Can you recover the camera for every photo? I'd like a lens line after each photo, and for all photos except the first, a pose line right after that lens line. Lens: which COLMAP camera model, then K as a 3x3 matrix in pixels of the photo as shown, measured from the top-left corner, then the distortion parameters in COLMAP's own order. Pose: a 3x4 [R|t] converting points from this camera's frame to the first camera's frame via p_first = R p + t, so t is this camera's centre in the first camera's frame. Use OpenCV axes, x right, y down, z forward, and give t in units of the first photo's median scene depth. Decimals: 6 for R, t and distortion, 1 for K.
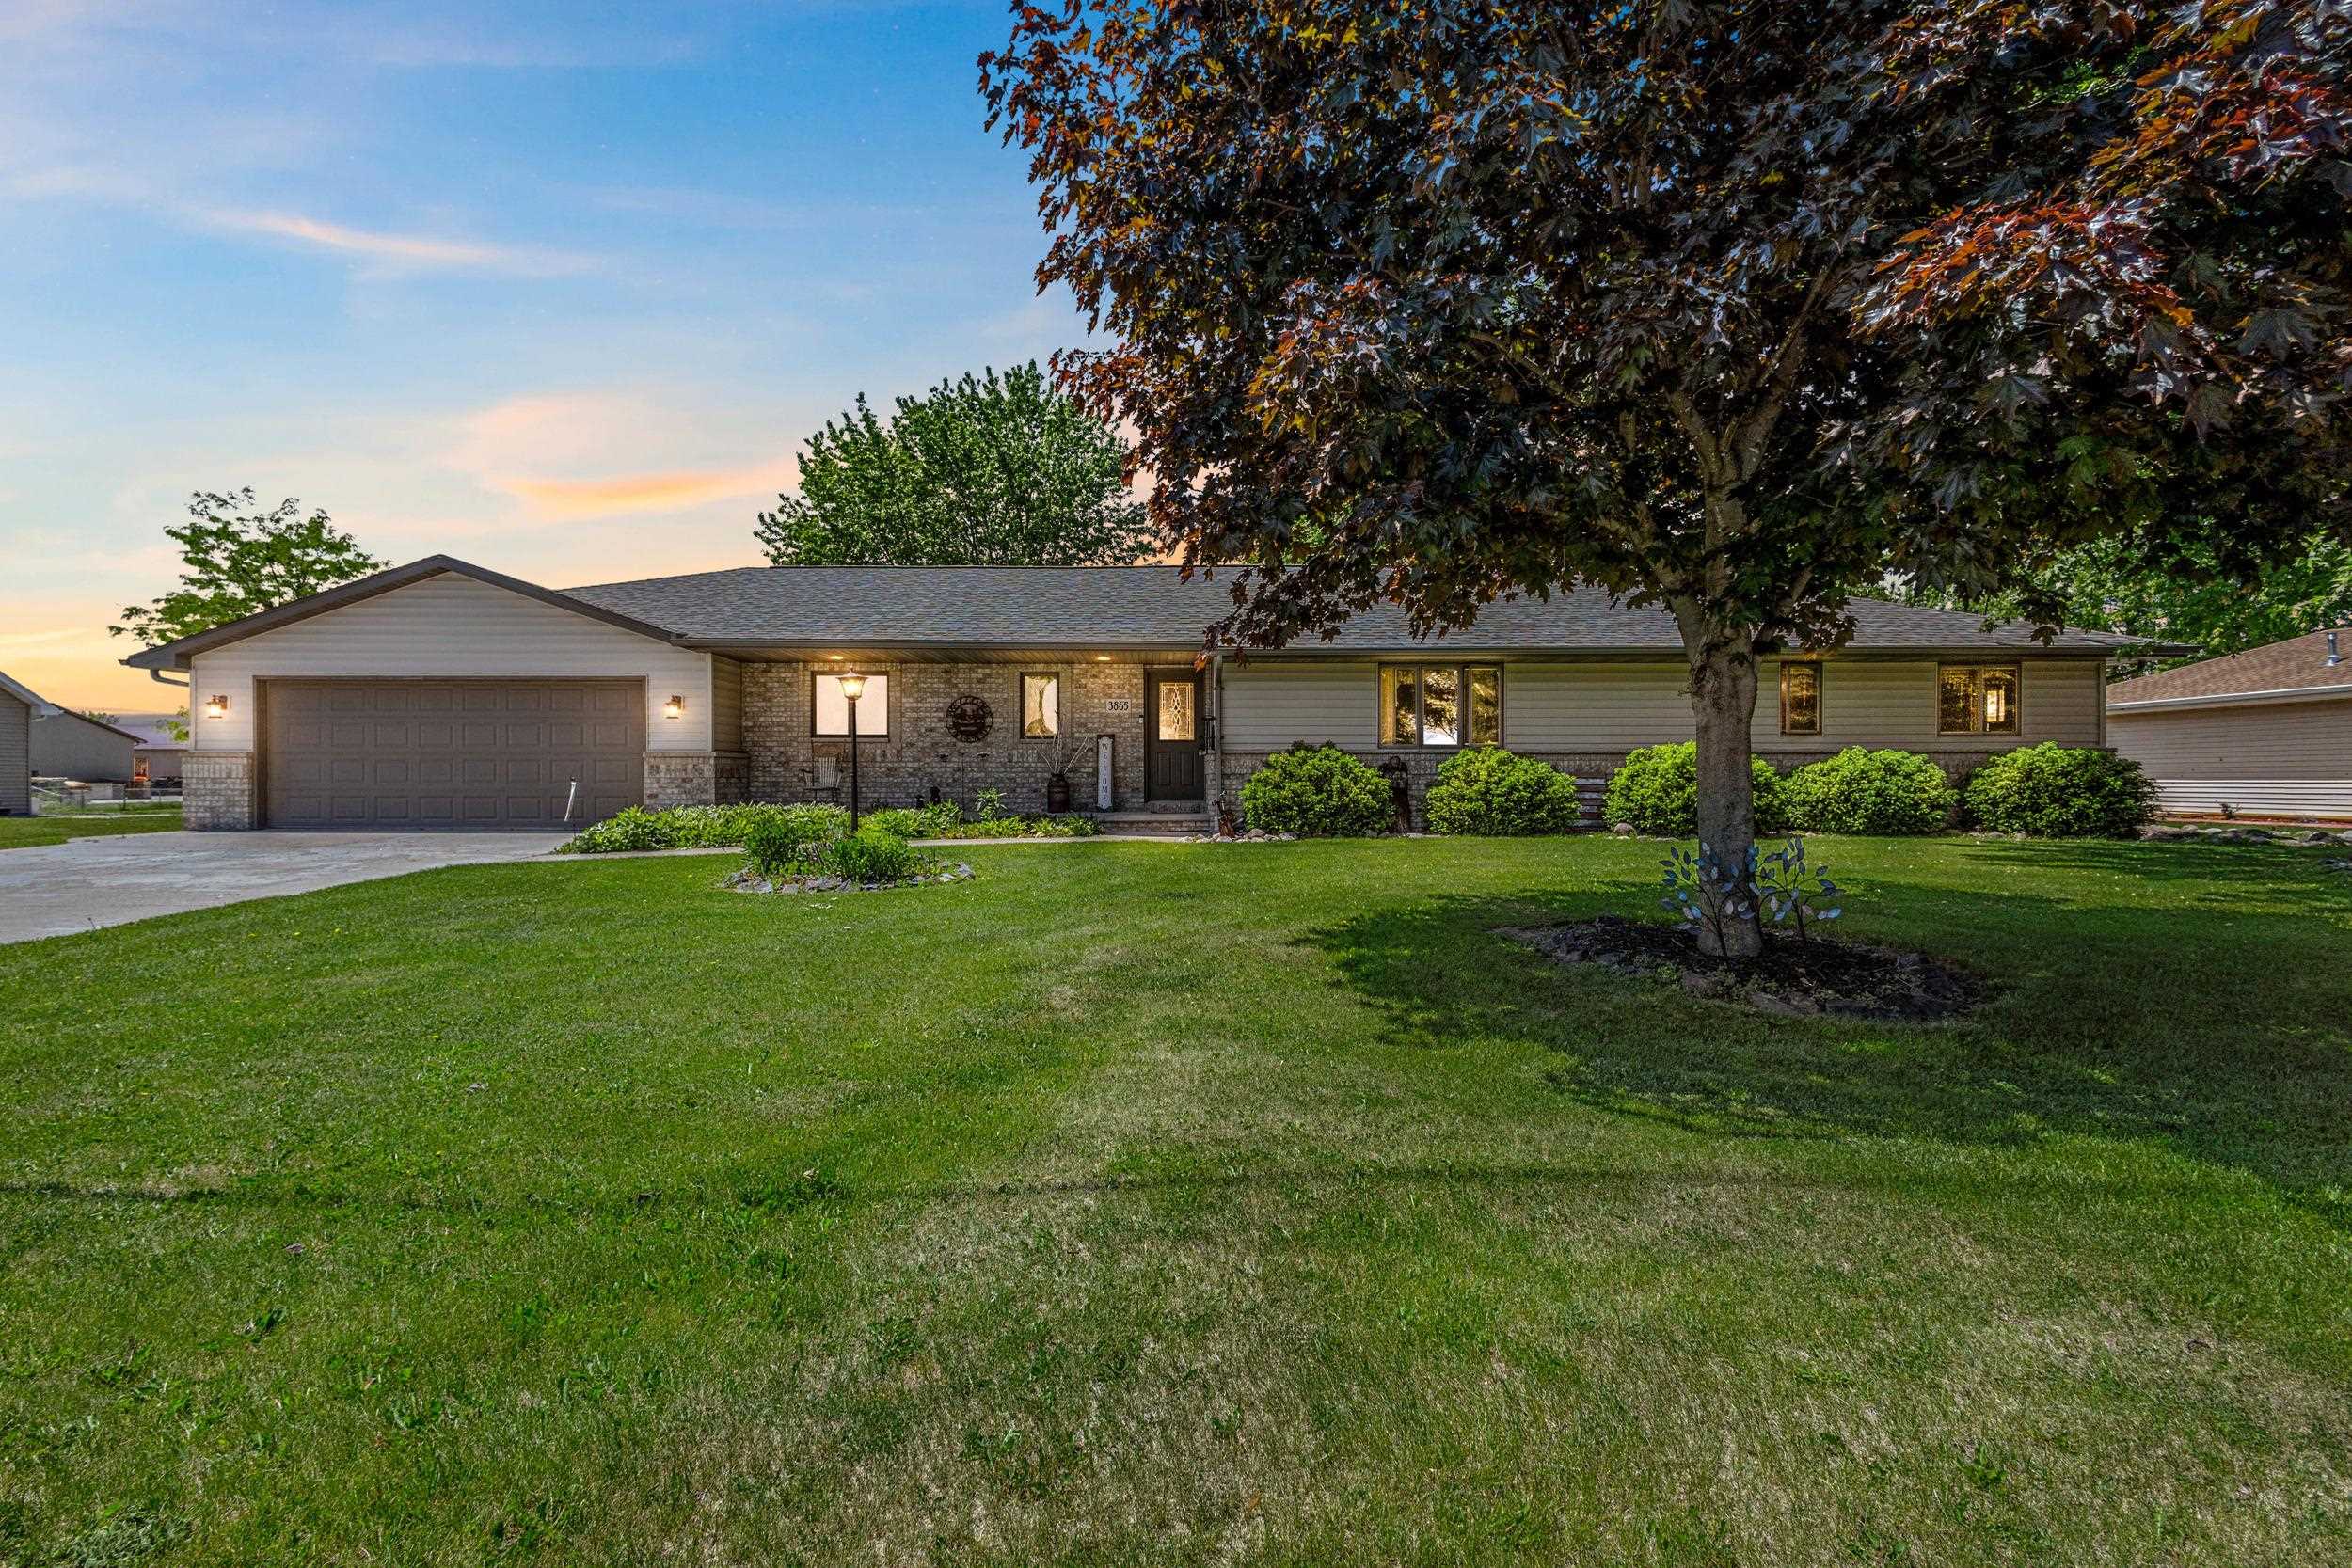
lens RADIAL K [[1077.1, 0, 1170.0], [0, 1077.1, 775.9], [0, 0, 1]] dist [0.002850, -0.000496]
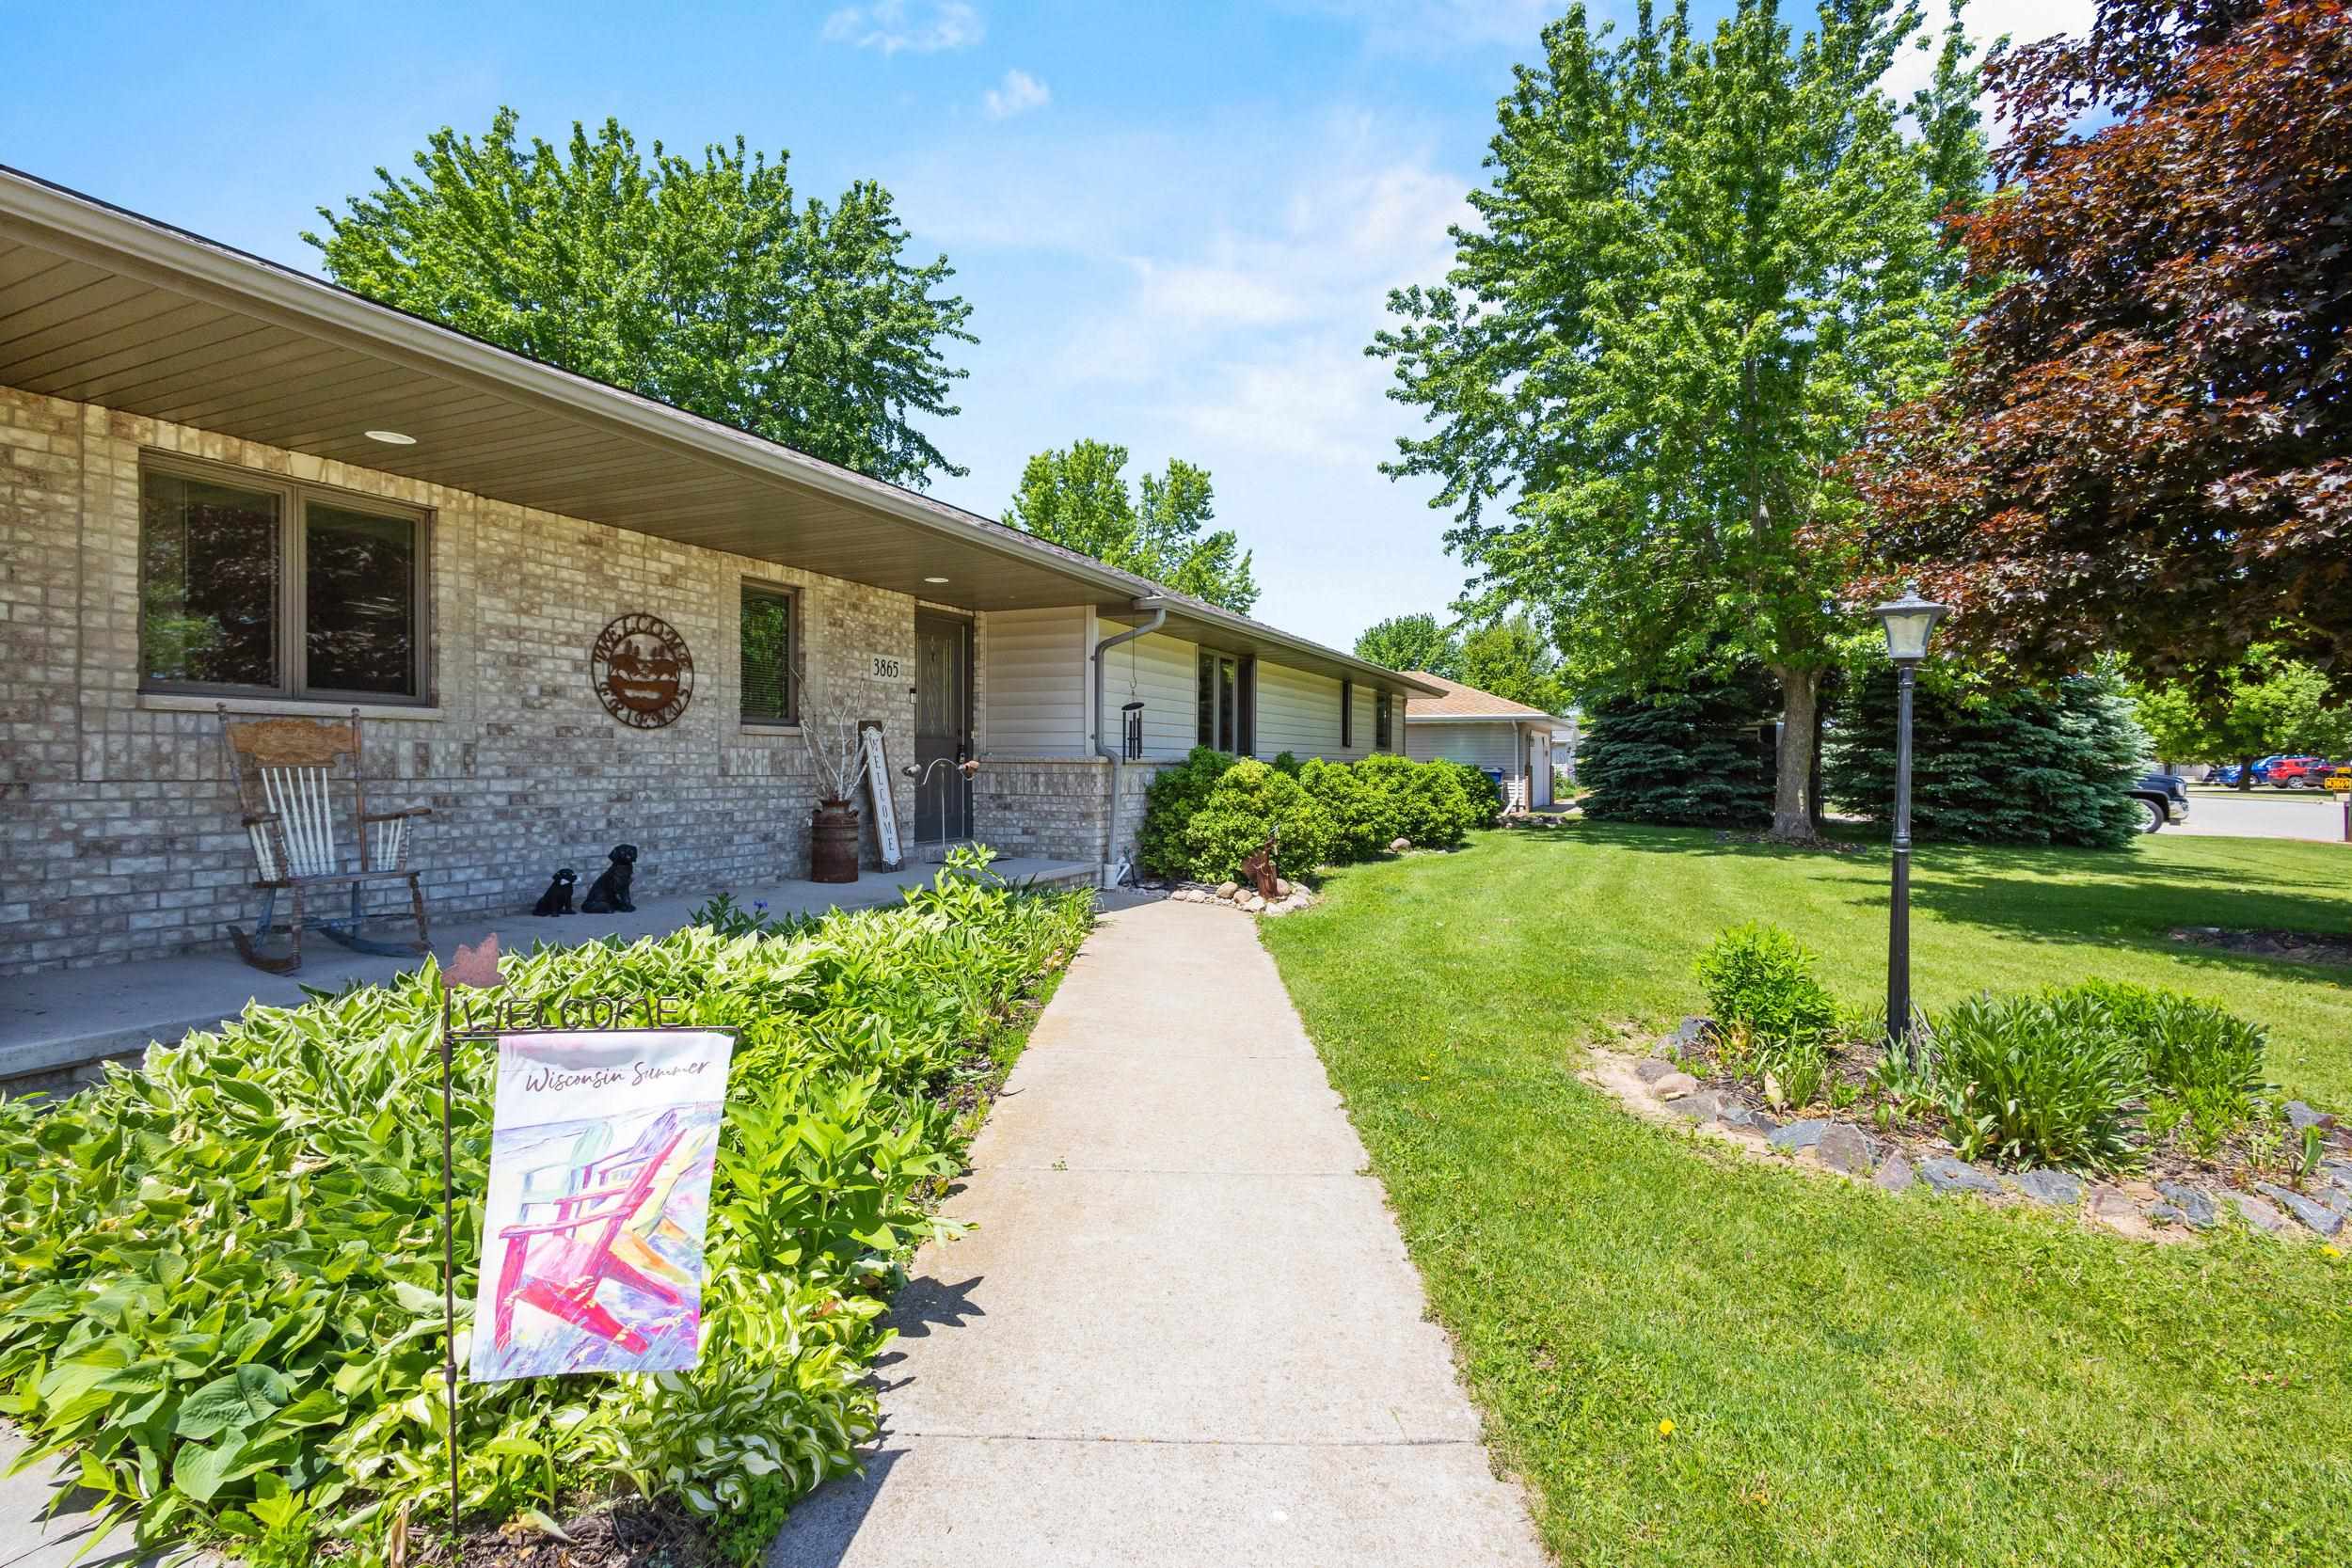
lens RADIAL K [[1077.1, 0, 1170.0], [0, 1077.1, 775.9], [0, 0, 1]] dist [0.002850, -0.000496]
pose [[0.428890, -0.008296, 0.903319, -0.506796], [-0.005445, 0.999916, 0.011768, -0.020917], [-0.903341, -0.009966, 0.428808, 0.703025]]
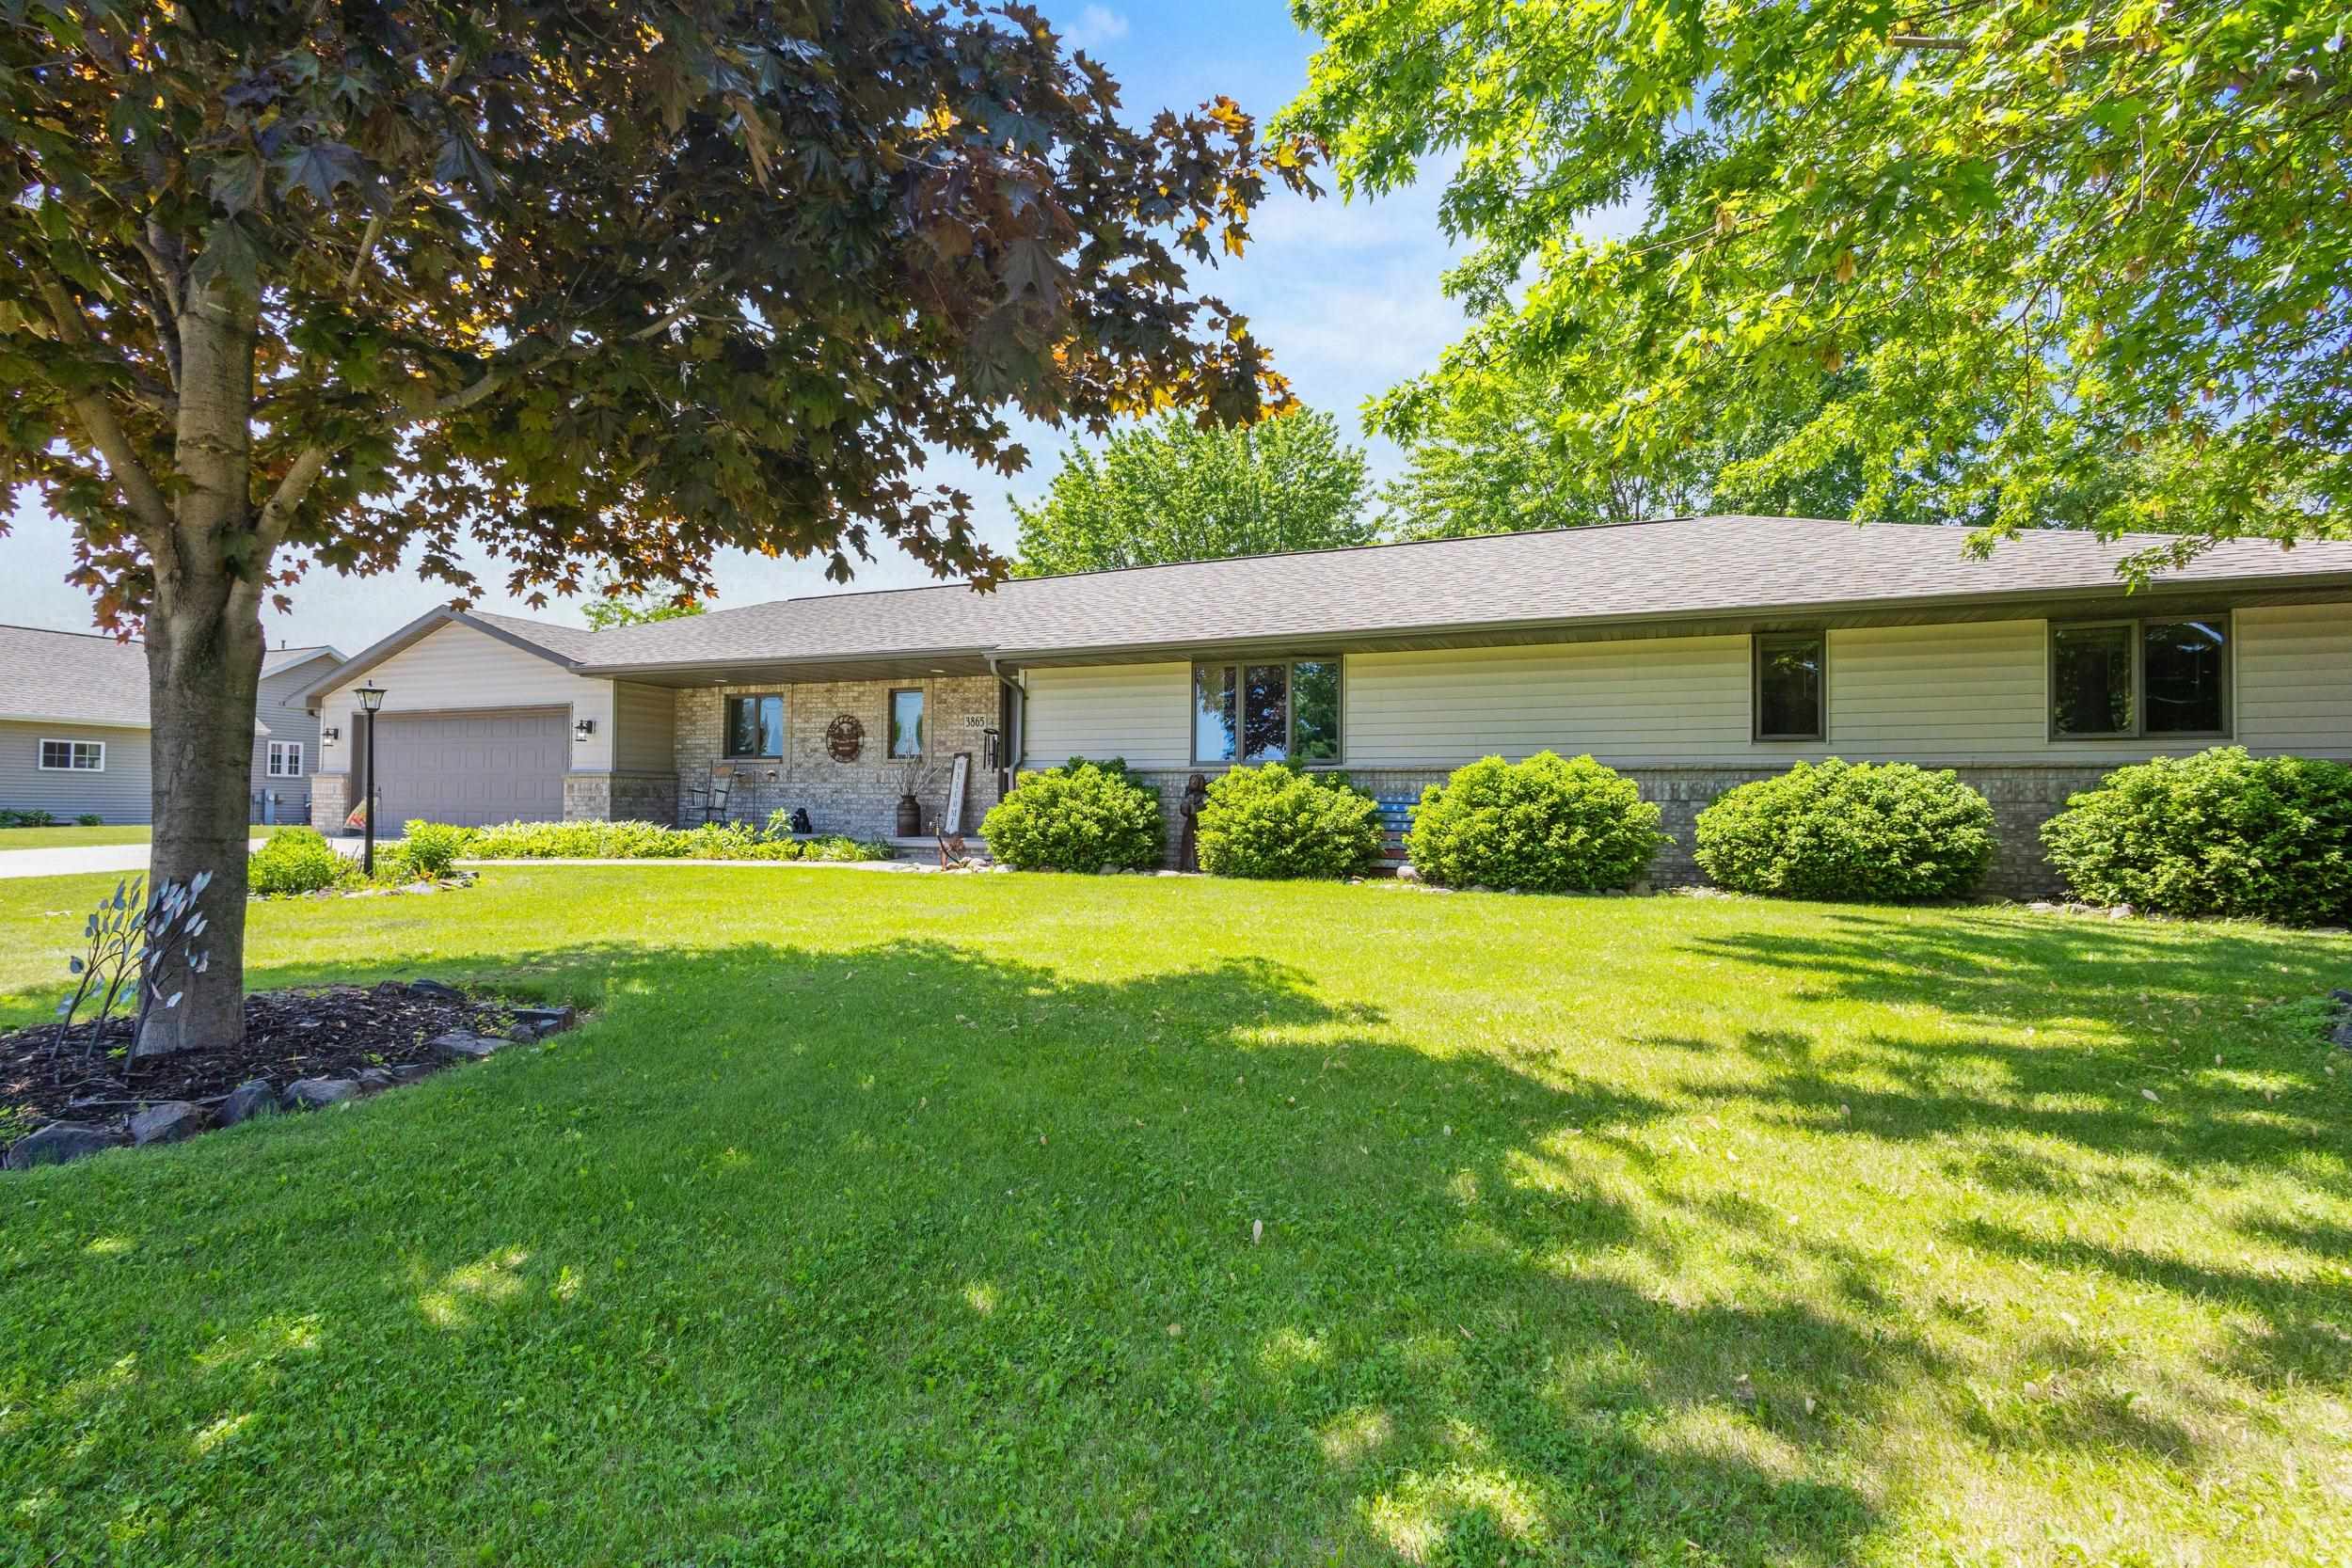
lens RADIAL K [[1101.5, 0, 1168.7], [0, 1101.5, 792.0], [0, 0, 1]] dist [0.004122, 0.000374]
pose [[0.906345, 0.004398, -0.422516, 0.538056], [-0.011672, 0.999825, -0.014630, 0.006759], [0.422377, 0.018191, 0.906238, 0.244781]]
